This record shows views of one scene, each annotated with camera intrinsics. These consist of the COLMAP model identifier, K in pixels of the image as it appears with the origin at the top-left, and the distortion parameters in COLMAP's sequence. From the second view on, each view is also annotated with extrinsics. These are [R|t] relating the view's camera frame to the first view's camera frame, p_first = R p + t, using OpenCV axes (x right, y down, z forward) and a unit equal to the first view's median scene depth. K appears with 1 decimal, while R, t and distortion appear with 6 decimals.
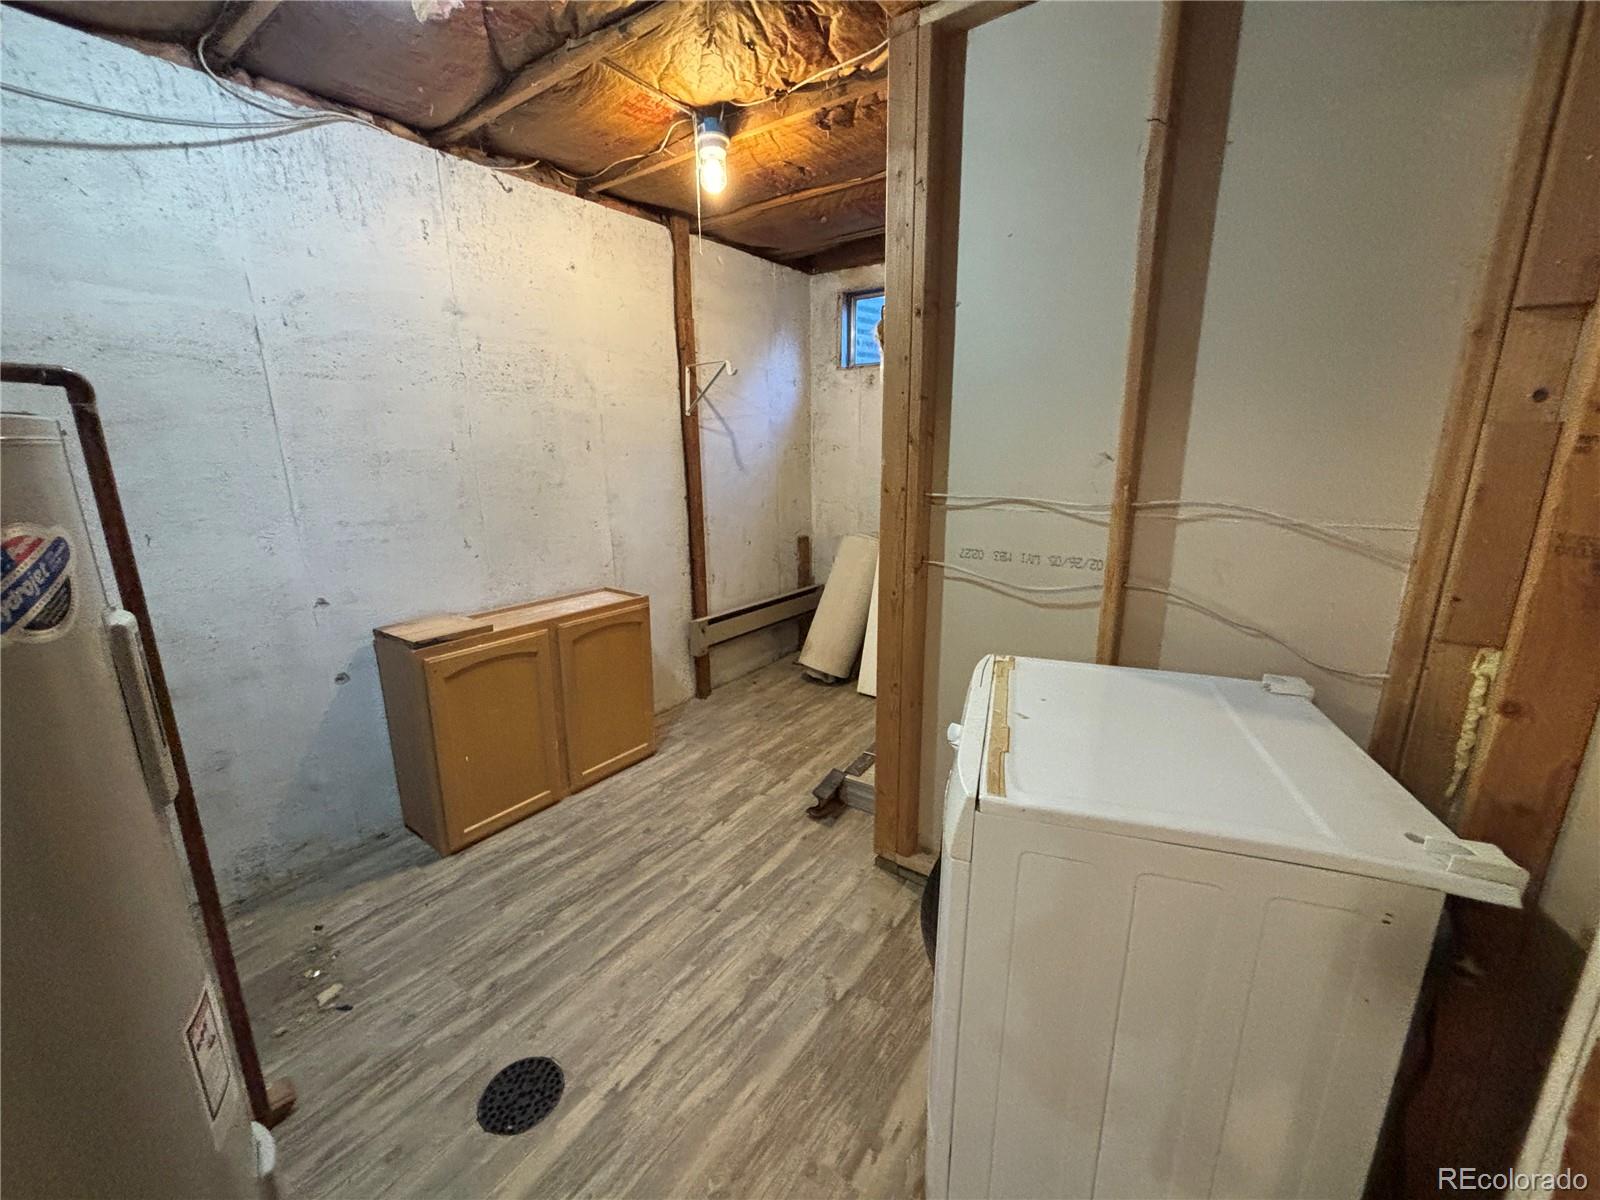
lens RADIAL K [[642.9, 0, 798.3], [0, 642.9, 600.1], [0, 0, 1]] dist [-0.002999, -0.000499]
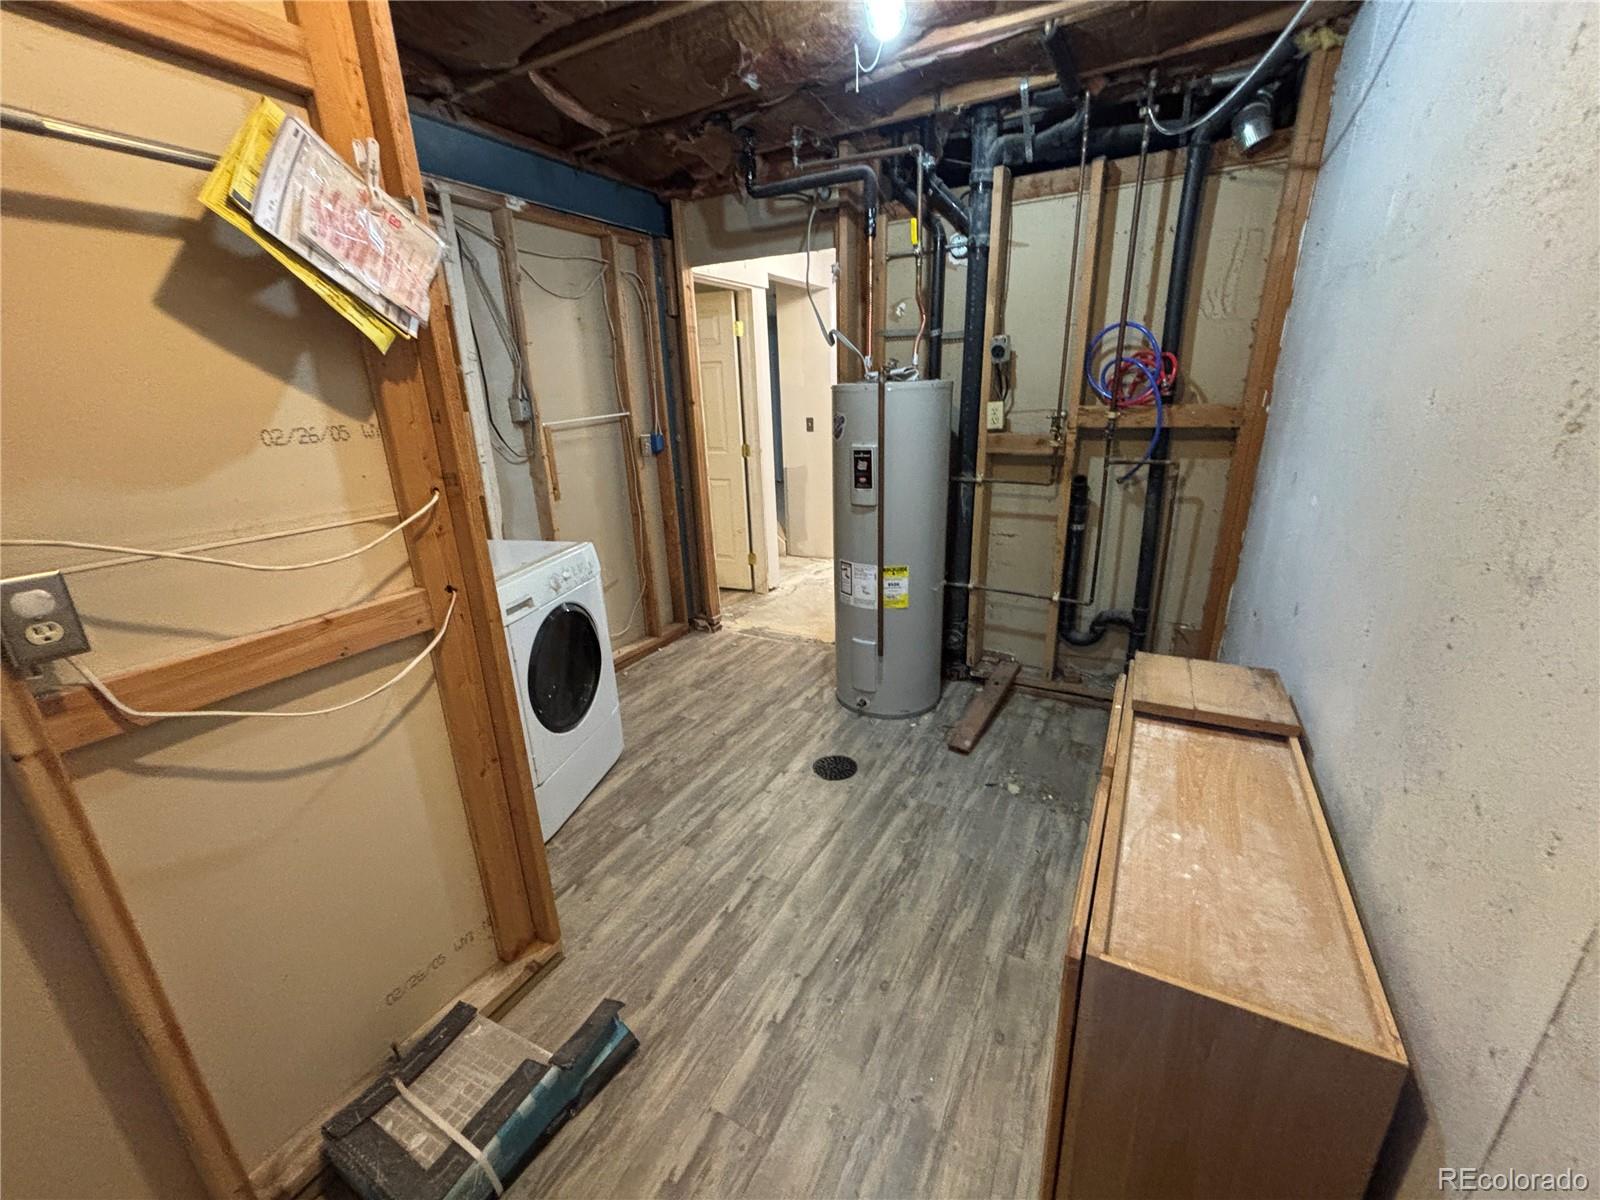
lens RADIAL K [[642.9, 0, 798.3], [0, 642.9, 600.1], [0, 0, 1]] dist [-0.002999, -0.000499]
pose [[-0.991729, 0.074906, -0.104229, -0.123930], [0.007786, 0.845659, 0.533667, -0.397748], [0.128117, 0.528442, -0.839247, 1.556213]]
